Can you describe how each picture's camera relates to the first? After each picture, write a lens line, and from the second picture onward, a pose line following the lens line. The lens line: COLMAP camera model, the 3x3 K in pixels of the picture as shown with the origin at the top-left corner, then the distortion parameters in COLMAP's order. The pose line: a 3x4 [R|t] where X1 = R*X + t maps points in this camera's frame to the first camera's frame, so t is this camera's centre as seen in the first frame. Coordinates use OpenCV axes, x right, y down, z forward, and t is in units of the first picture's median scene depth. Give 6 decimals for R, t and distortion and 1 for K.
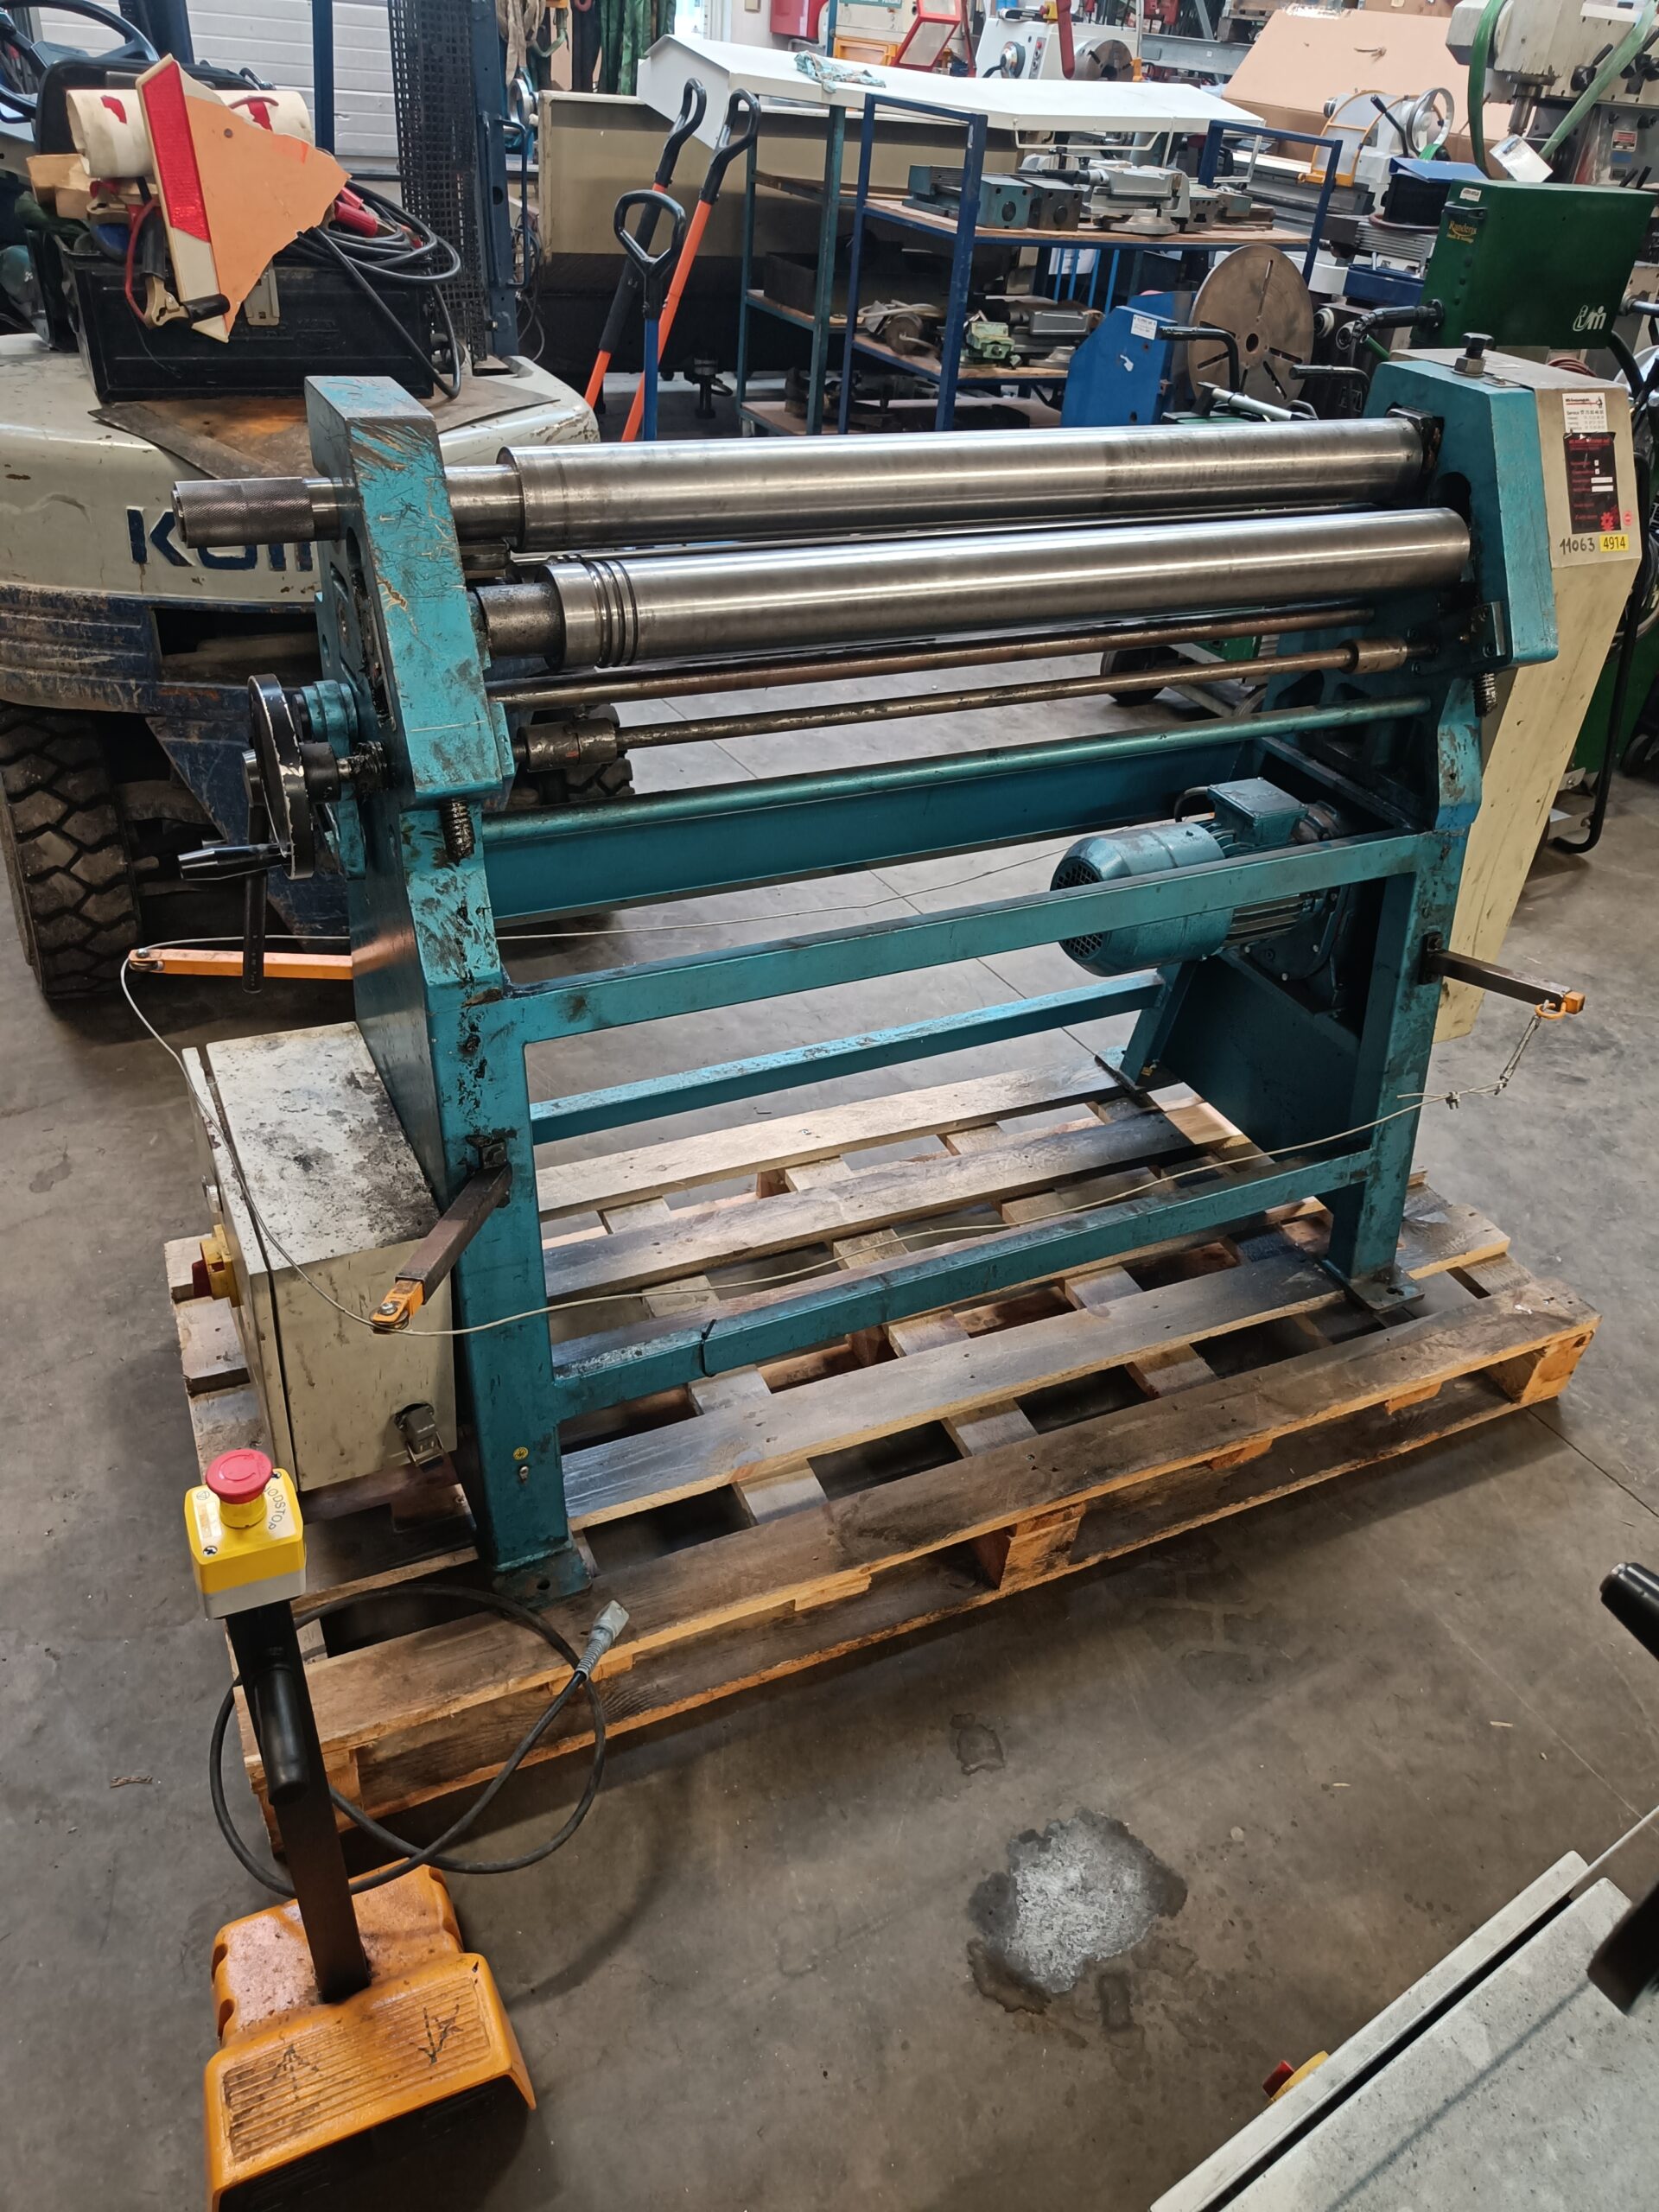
lens RADIAL K [[1533.0, 0, 831.9], [0, 1533.0, 1095.8], [0, 0, 1]] dist [-0.001436, 0.008274]
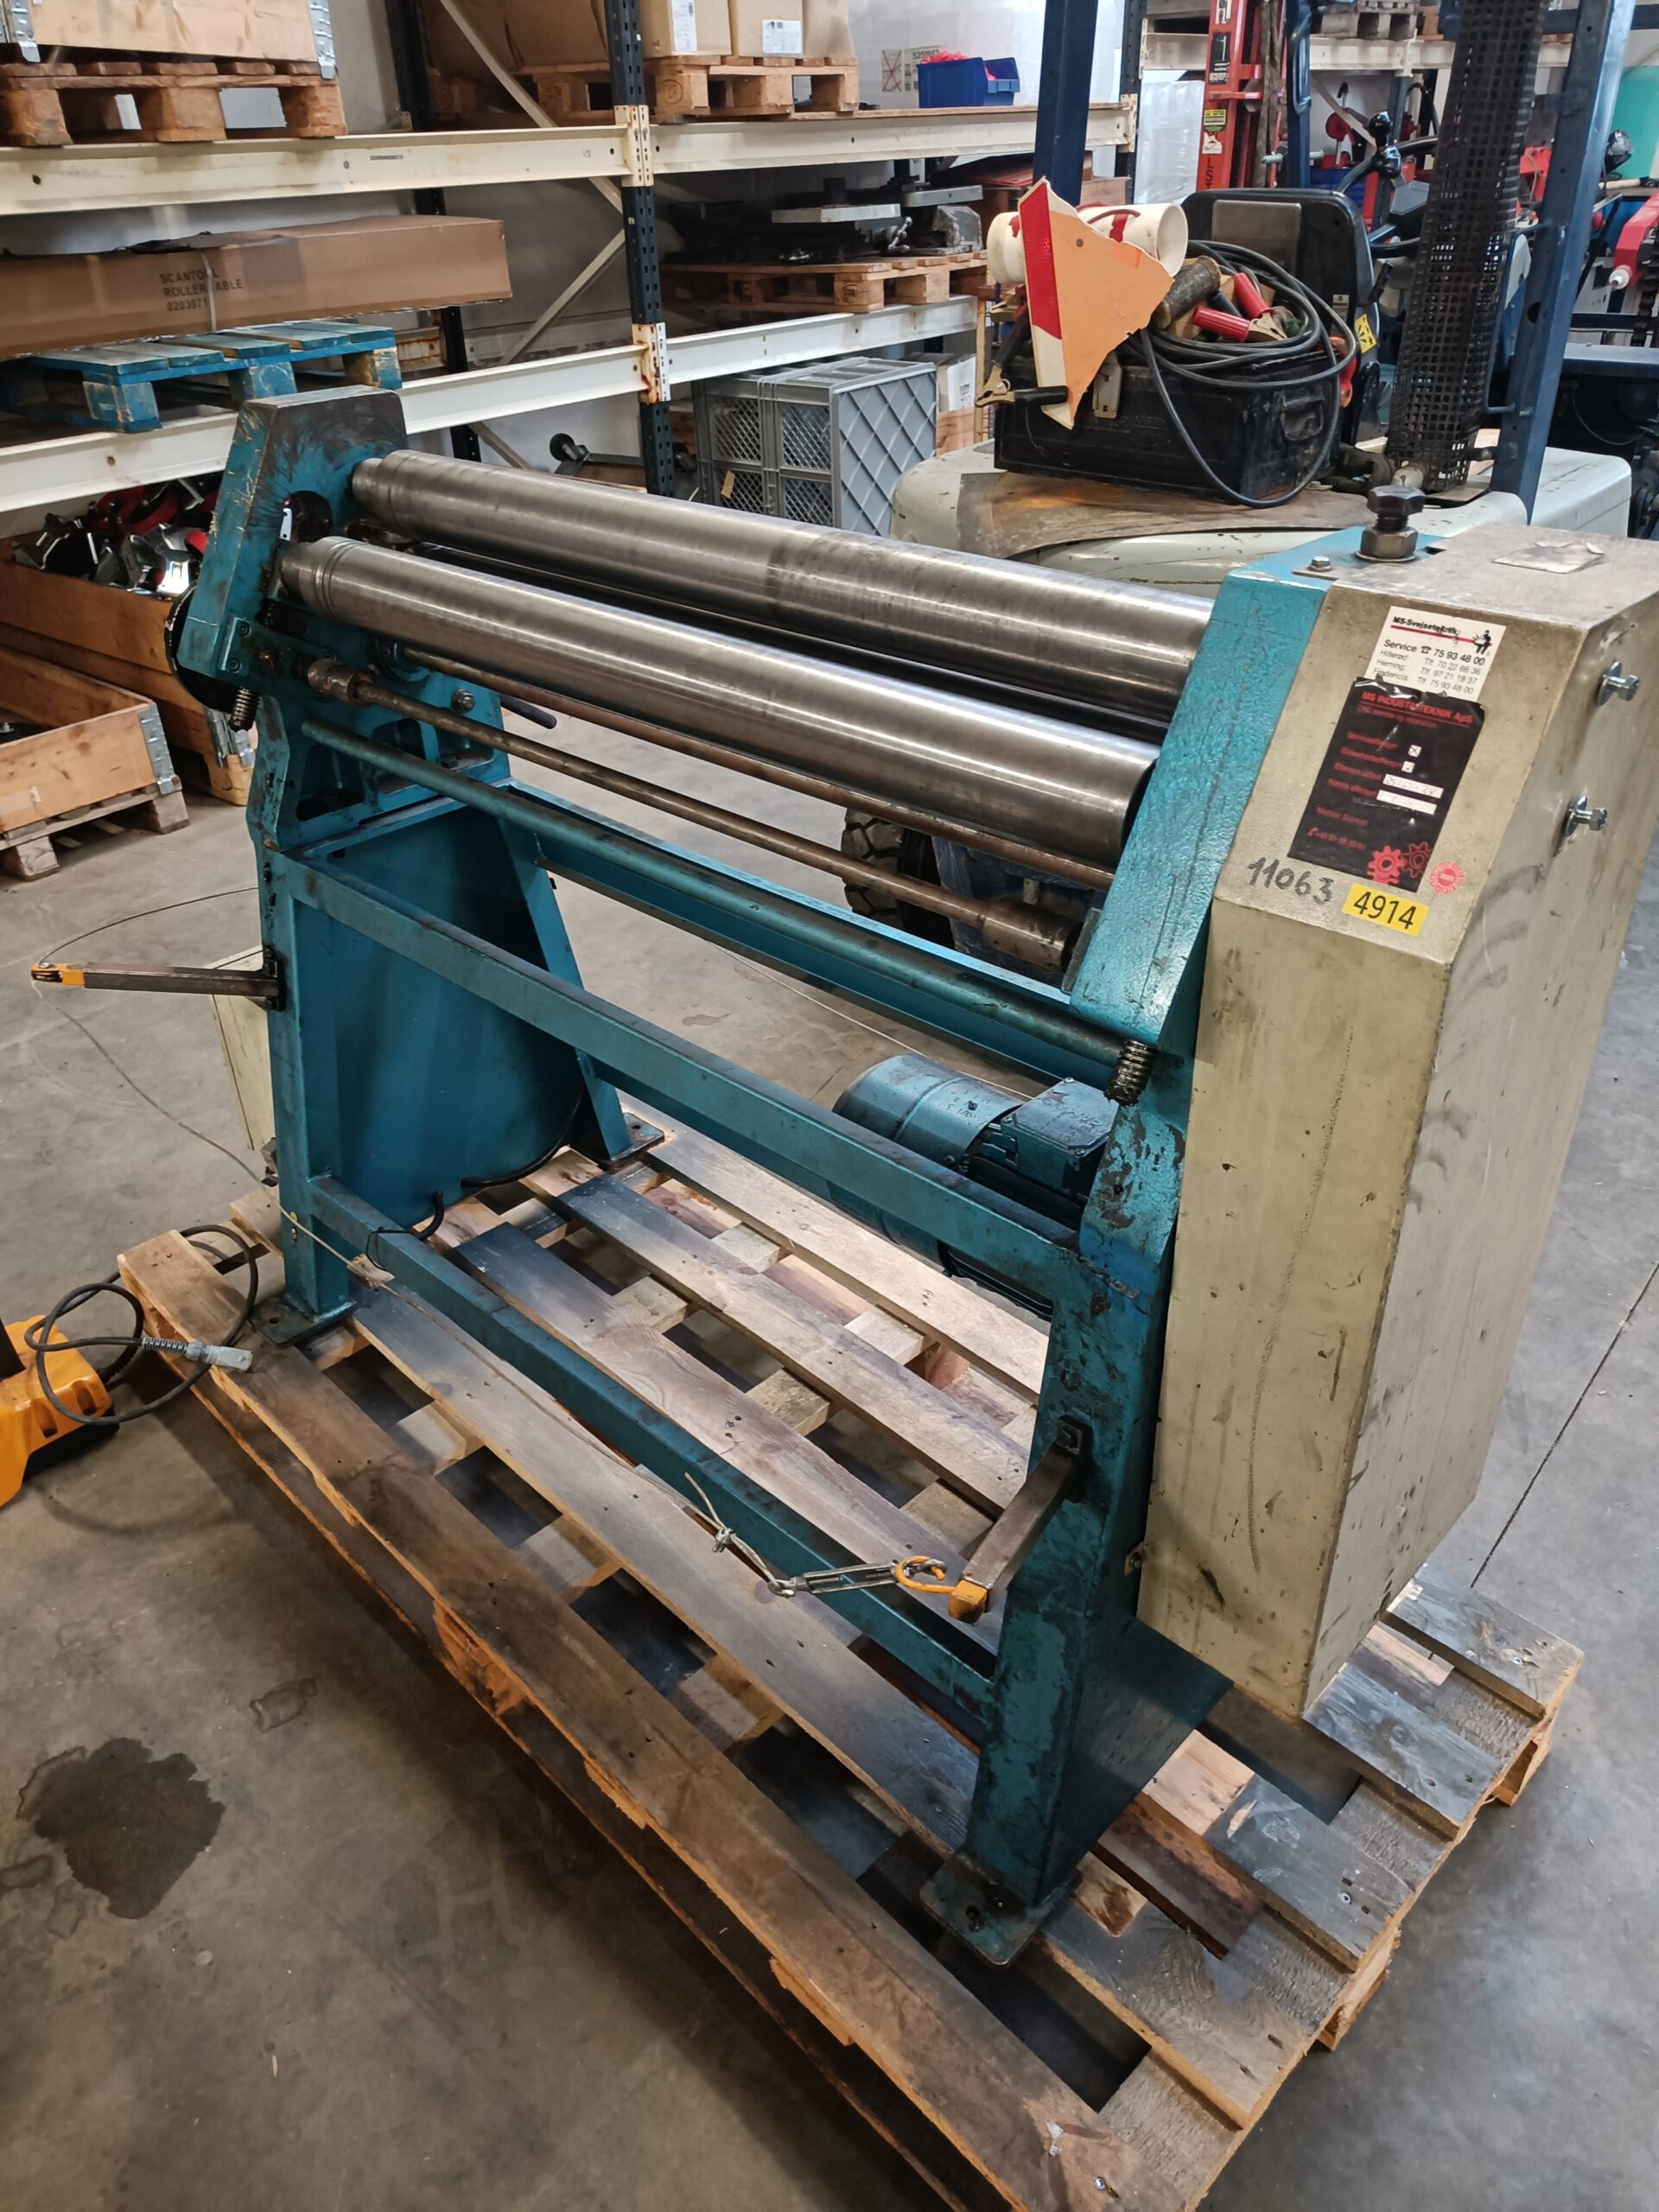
lens RADIAL K [[1525.3, 0, 836.7], [0, 1525.3, 1112.1], [0, 0, 1]] dist [0.001398, 0.001966]
pose [[0.341235, 0.436780, -0.832335, 0.867102], [-0.501495, 0.833528, 0.231807, -0.322882], [0.795023, 0.338311, 0.503472, 0.615712]]
